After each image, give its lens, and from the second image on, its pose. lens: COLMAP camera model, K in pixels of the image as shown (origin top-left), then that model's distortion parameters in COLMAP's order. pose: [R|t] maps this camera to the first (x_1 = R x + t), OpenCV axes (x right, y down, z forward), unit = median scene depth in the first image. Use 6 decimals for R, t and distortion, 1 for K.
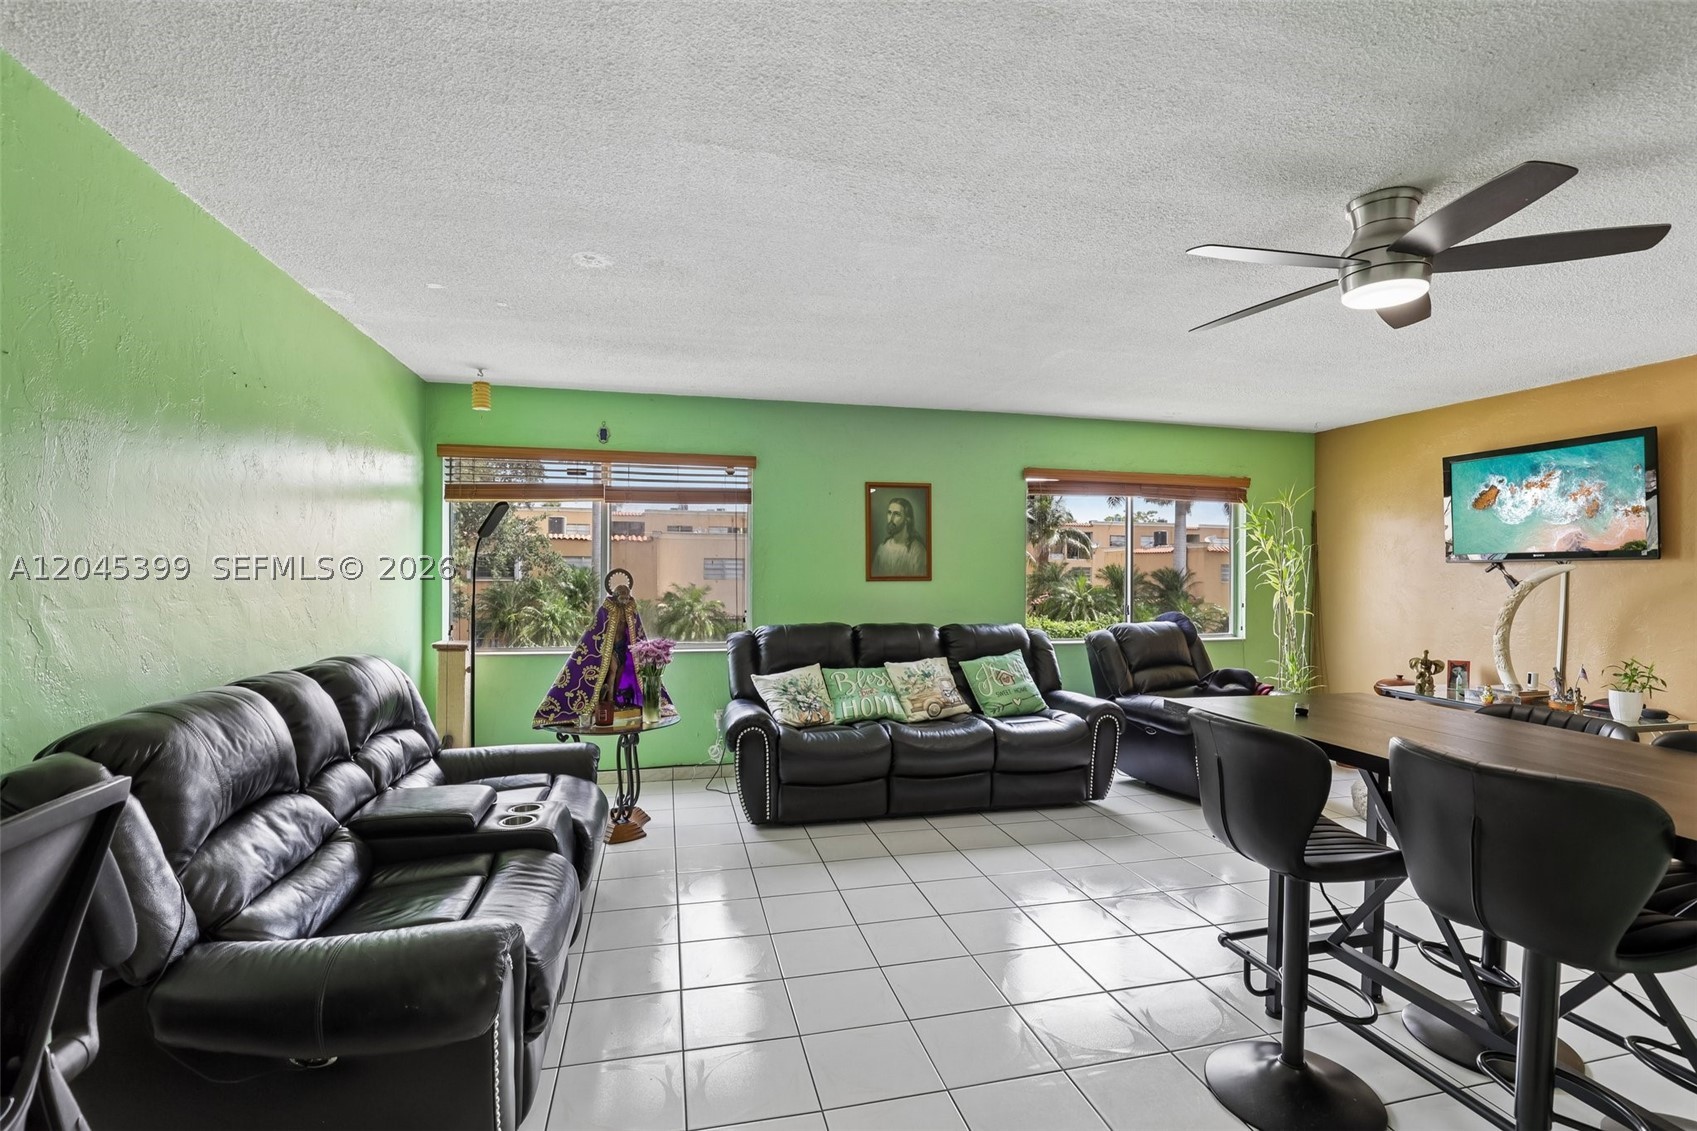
lens RADIAL K [[792.0, 0, 857.1], [0, 792.0, 576.5], [0, 0, 1]] dist [-0.037821, 0.007813]
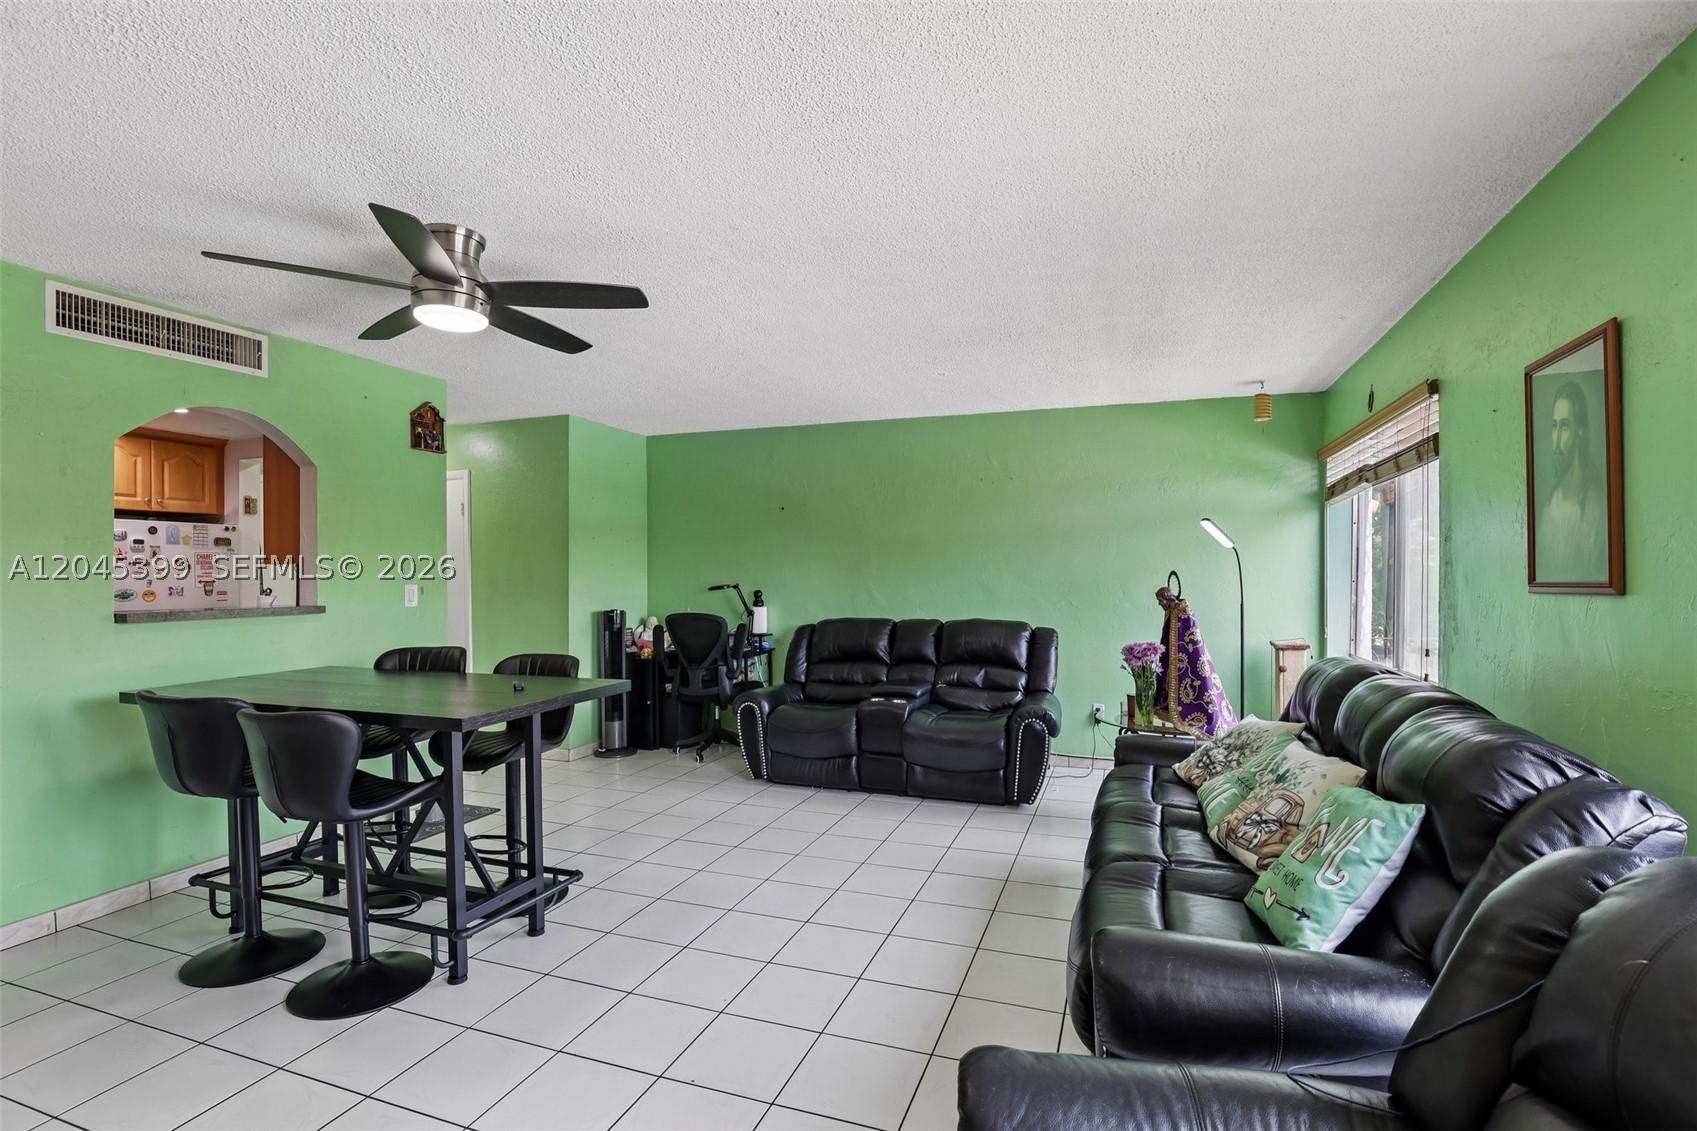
lens RADIAL K [[792.0, 0, 857.1], [0, 792.0, 576.5], [0, 0, 1]] dist [-0.037821, 0.007813]
pose [[-0.548192, -0.001570, -0.836351, 0.632317], [-0.007335, 0.999969, 0.002931, -0.002158], [0.836320, 0.007741, -0.548187, 1.024539]]
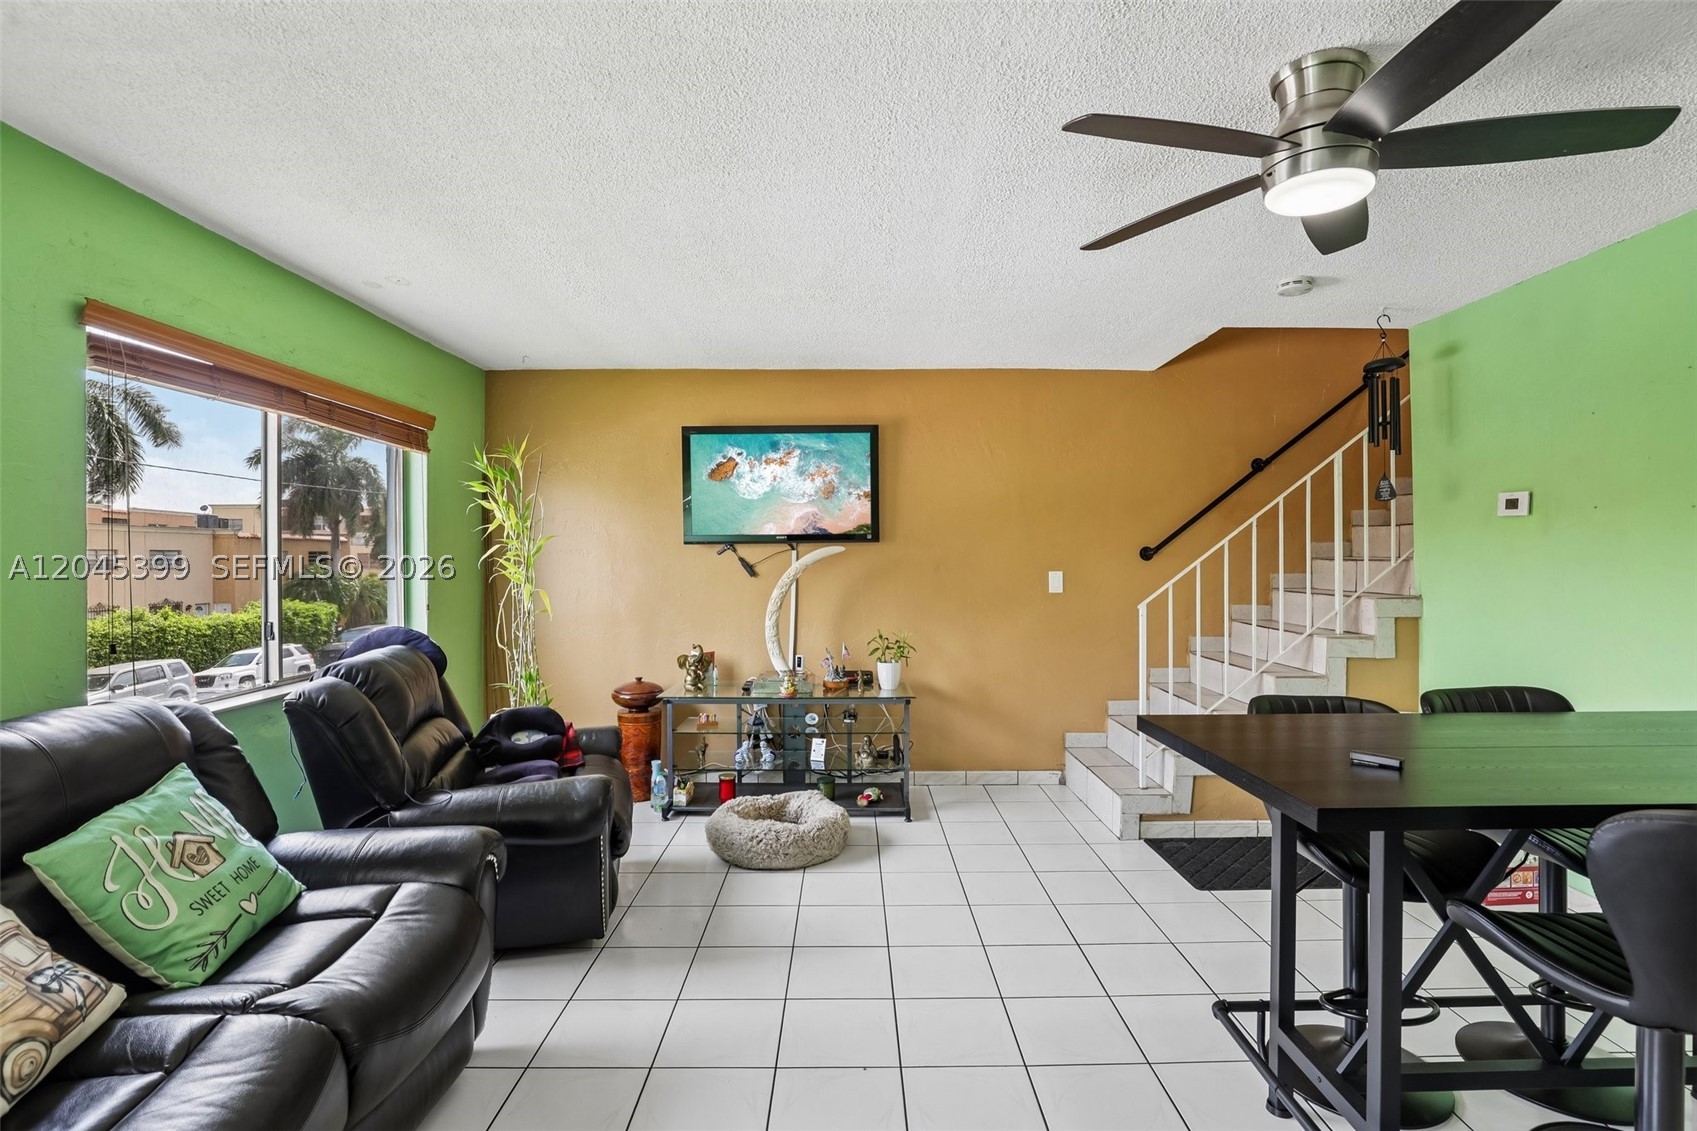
lens RADIAL K [[794.1, 0, 854.3], [0, 794.1, 553.4], [0, 0, 1]] dist [-0.038365, 0.005356]
pose [[0.231845, -0.003190, 0.972747, -0.085084], [0.012229, 0.999925, 0.000365, -0.005514], [-0.972676, 0.011811, 0.231867, 0.624517]]
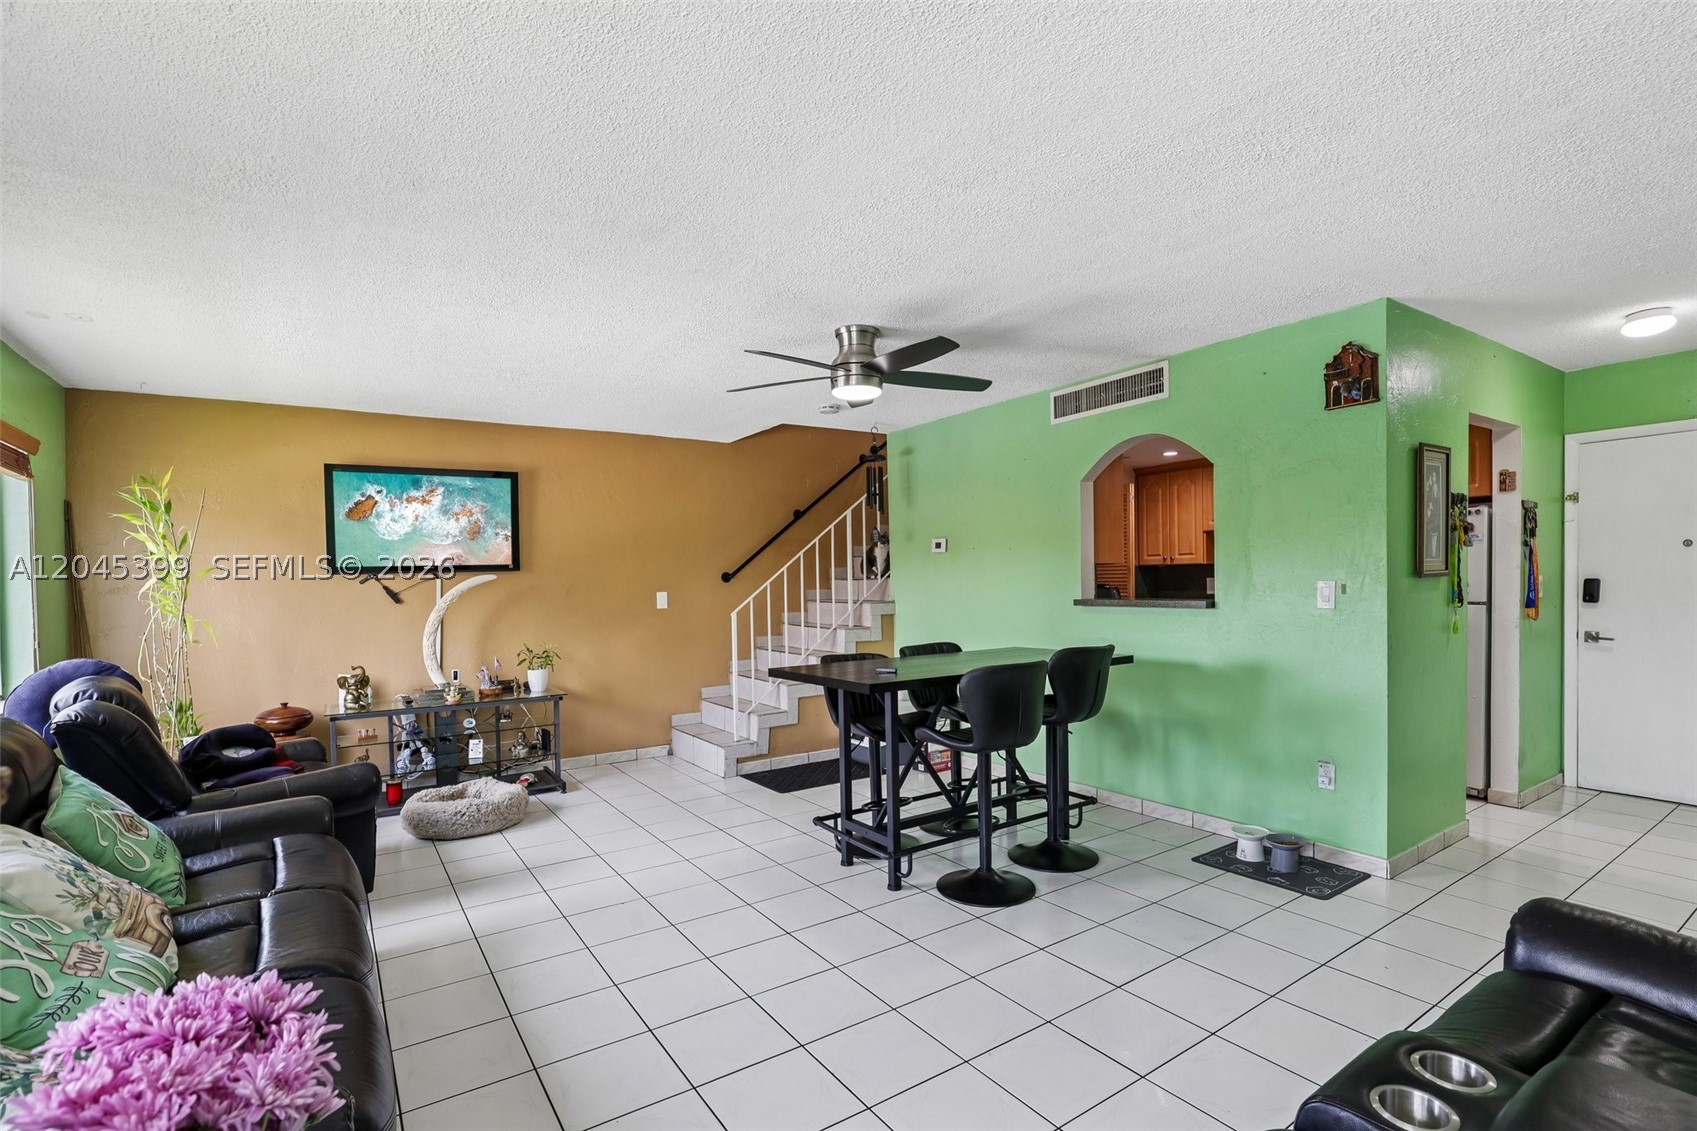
lens RADIAL K [[794.1, 0, 854.3], [0, 794.1, 553.4], [0, 0, 1]] dist [-0.038365, 0.005356]
pose [[-0.350588, 0.029354, 0.936070, -0.375554], [0.026162, 0.999426, -0.021542, -0.006466], [-0.936164, 0.016937, -0.351155, 0.764118]]
